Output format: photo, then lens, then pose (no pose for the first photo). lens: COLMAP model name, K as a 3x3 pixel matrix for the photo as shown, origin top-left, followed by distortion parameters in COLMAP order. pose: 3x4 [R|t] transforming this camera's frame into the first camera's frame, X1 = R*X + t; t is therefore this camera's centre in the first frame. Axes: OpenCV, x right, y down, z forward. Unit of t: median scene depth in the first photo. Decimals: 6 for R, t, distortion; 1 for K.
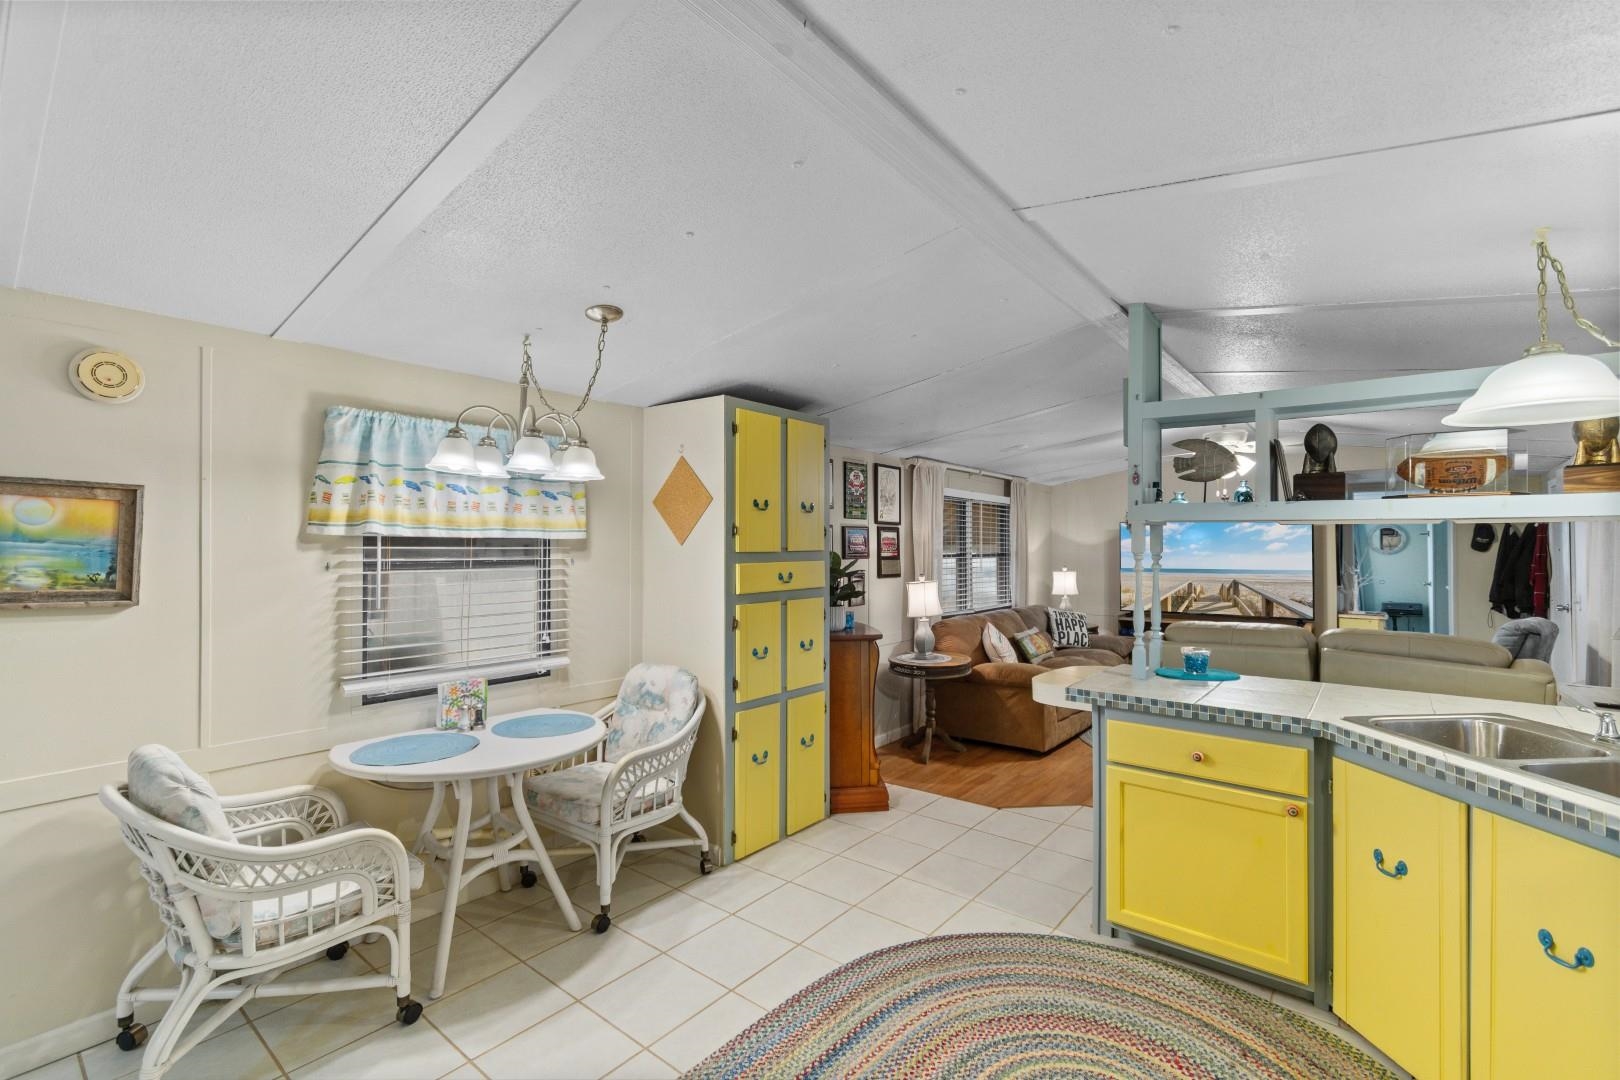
lens RADIAL K [[706.9, 0, 811.2], [0, 706.9, 537.6], [0, 0, 1]] dist [0.001535, -0.001275]
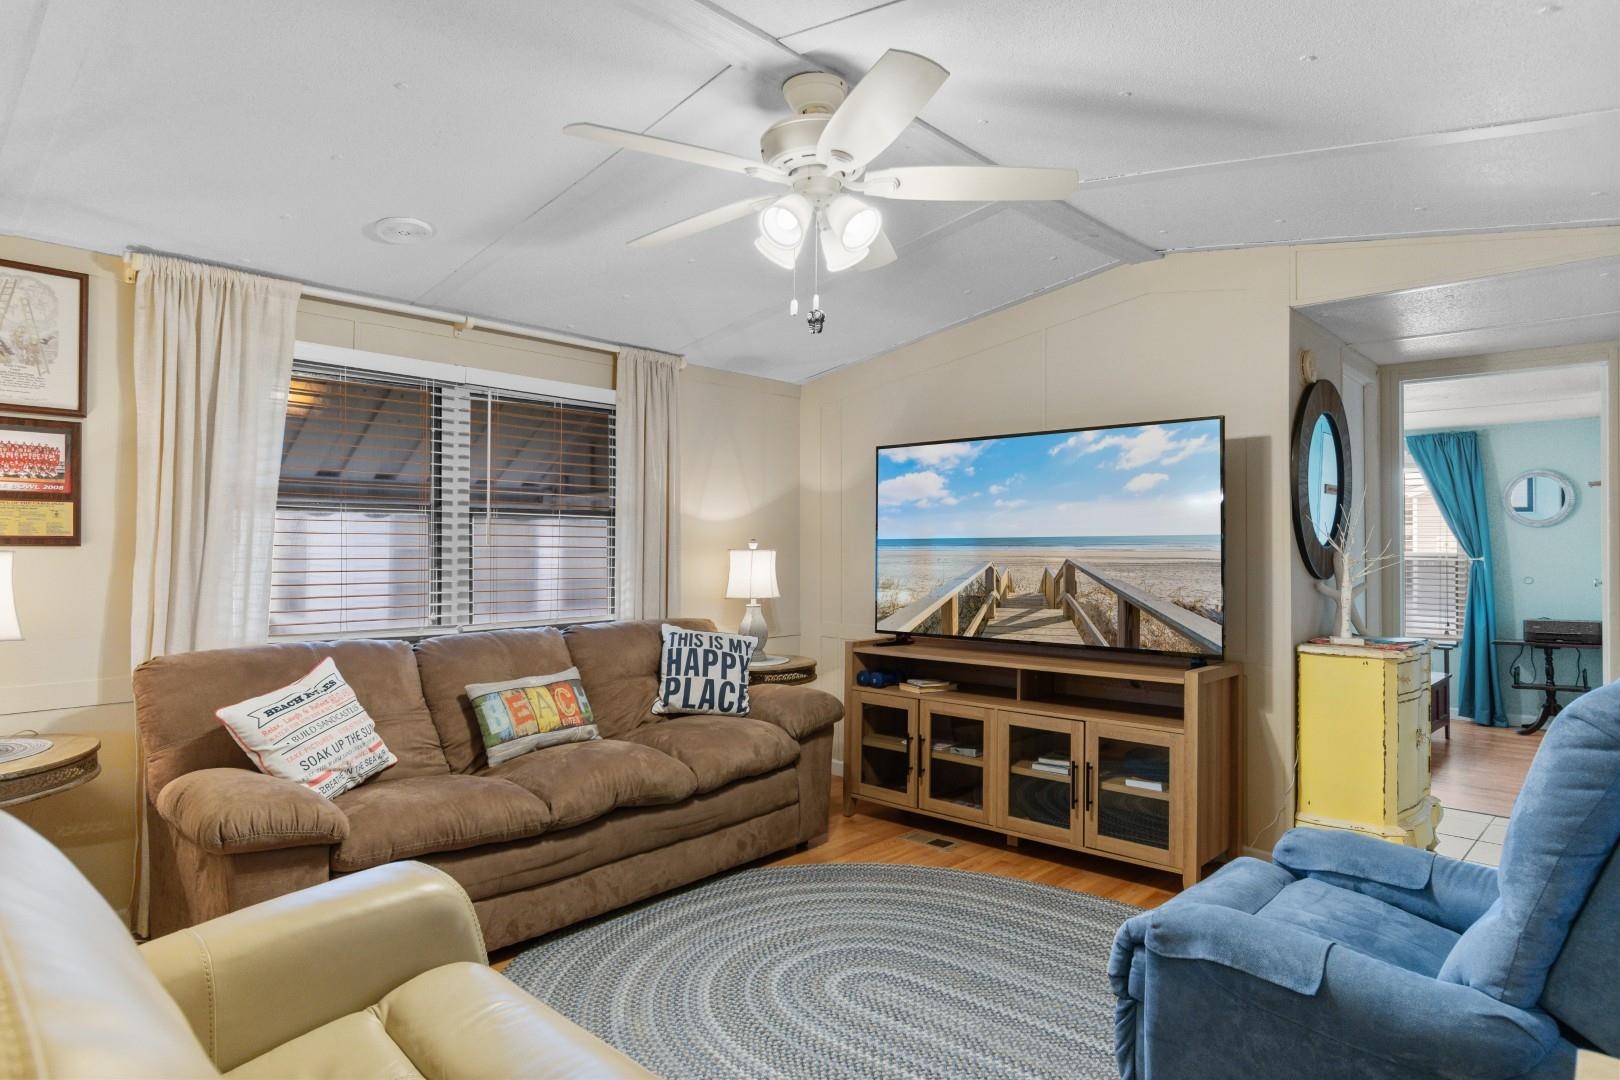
lens RADIAL K [[921.7, 0, 797.3], [0, 921.7, 550.6], [0, 0, 1]] dist [-0.001870, -0.000885]
pose [[0.996639, -0.003701, -0.081831, 0.797173], [0.004945, 0.999875, 0.015008, 0.072973], [0.081765, -0.015363, 0.996533, 0.708714]]
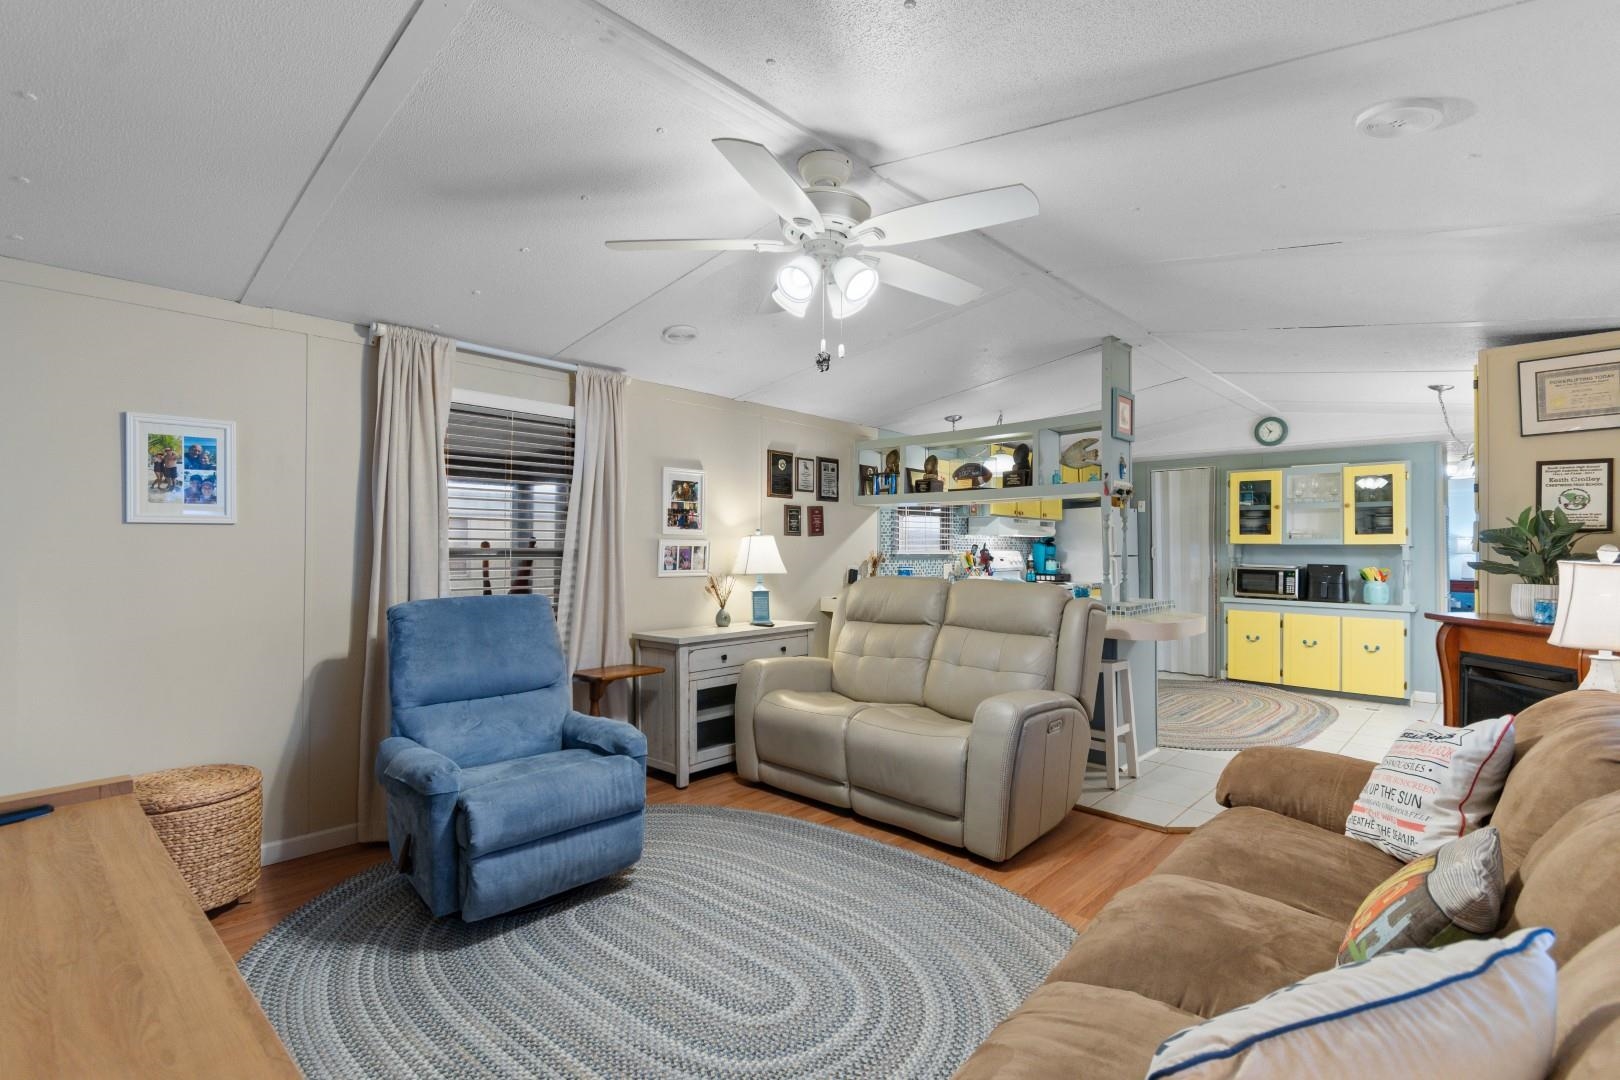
lens RADIAL K [[749.8, 0, 807.1], [0, 749.8, 538.6], [0, 0, 1]] dist [-0.002595, -0.000487]
pose [[-0.997150, -0.009419, 0.074858, 0.726882], [-0.011368, 0.999606, -0.025661, 0.083013], [-0.074587, -0.026439, -0.996864, 1.883892]]
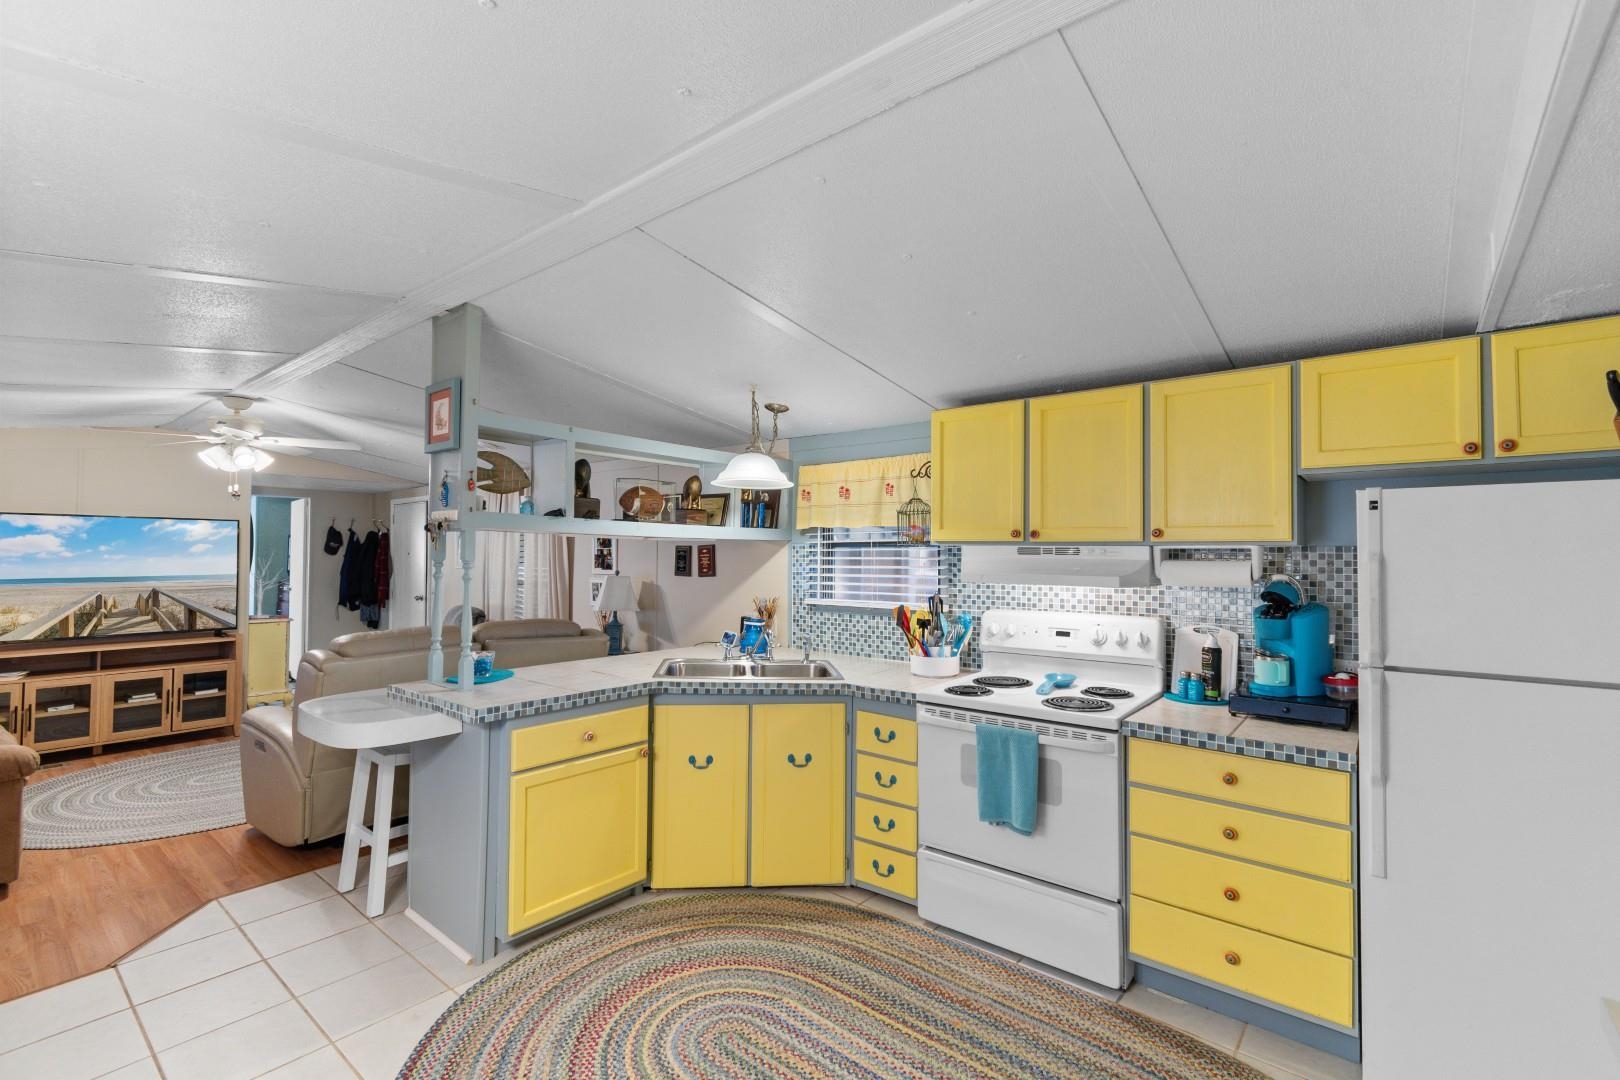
lens RADIAL K [[716.6, 0, 810.7], [0, 716.6, 538.0], [0, 0, 1]] dist [-0.001144, -0.000393]
pose [[0.004052, 0.020579, 0.999780, -0.377387], [-0.021886, 0.999551, -0.020486, 0.000154], [-0.999752, -0.021798, 0.004501, 0.379920]]
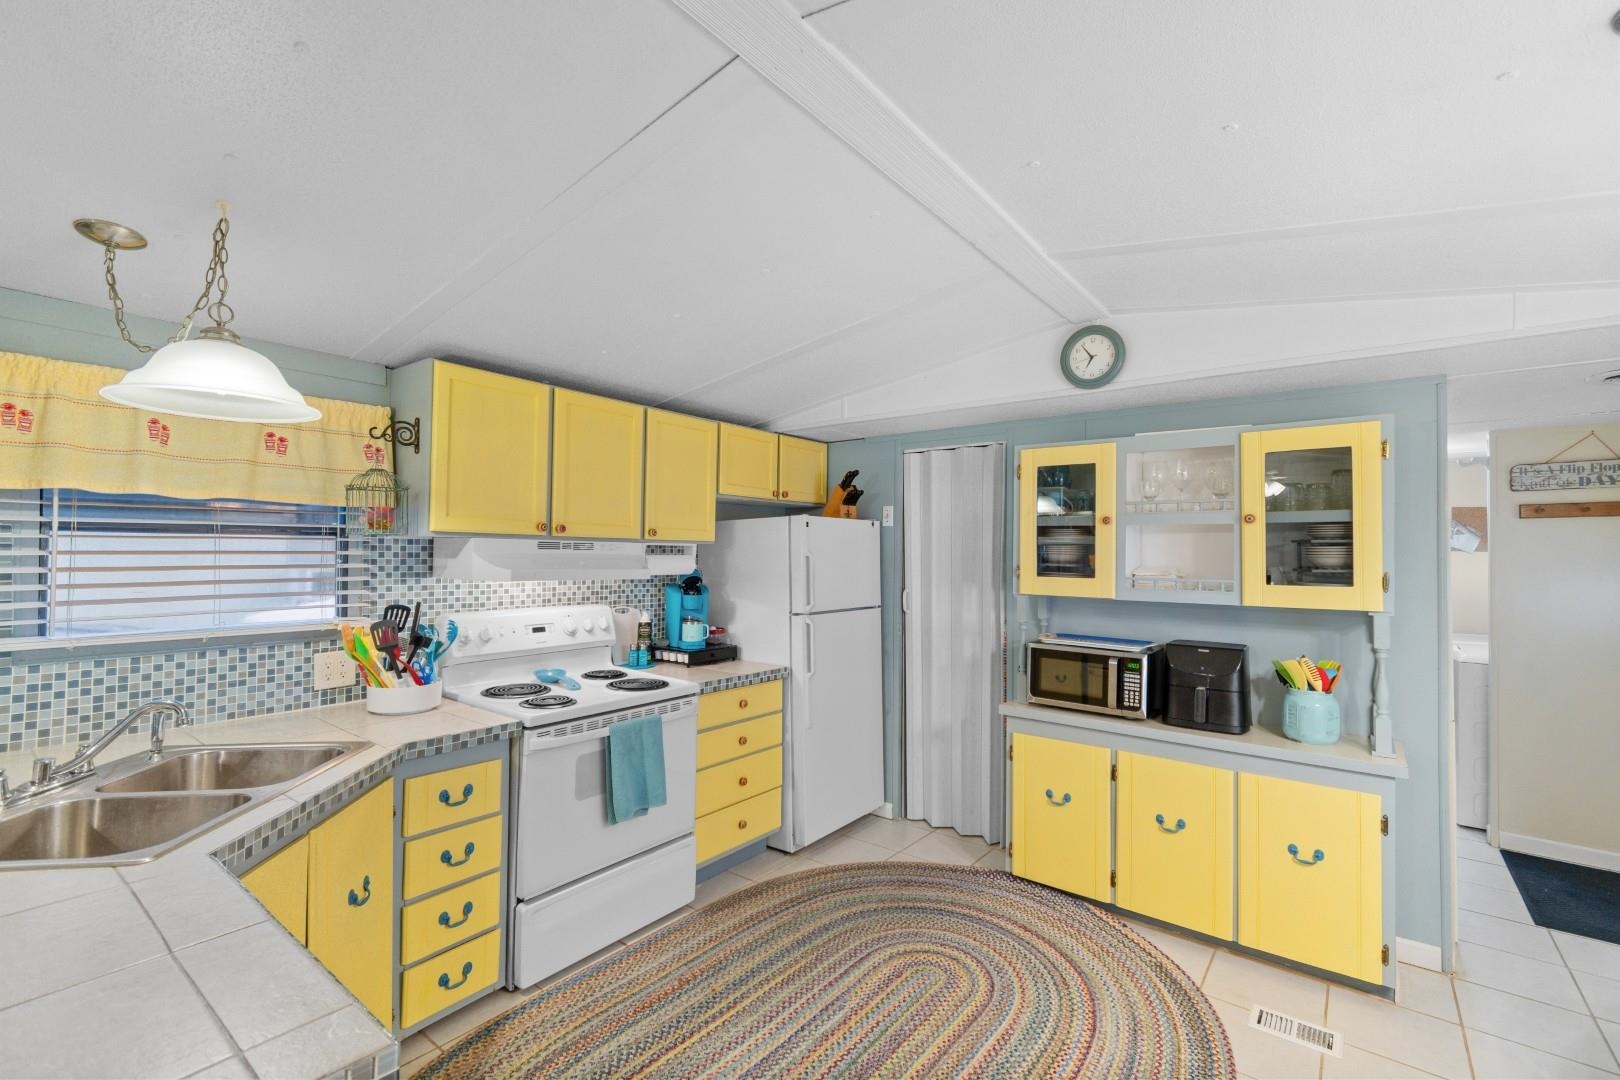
lens RADIAL K [[706.9, 0, 811.2], [0, 706.9, 537.6], [0, 0, 1]] dist [0.001535, -0.001275]
pose [[-0.999525, -0.015669, -0.026528, 0.134904], [-0.014705, 0.999238, -0.036157, 0.007160], [0.027075, -0.035750, -0.998994, 0.872209]]
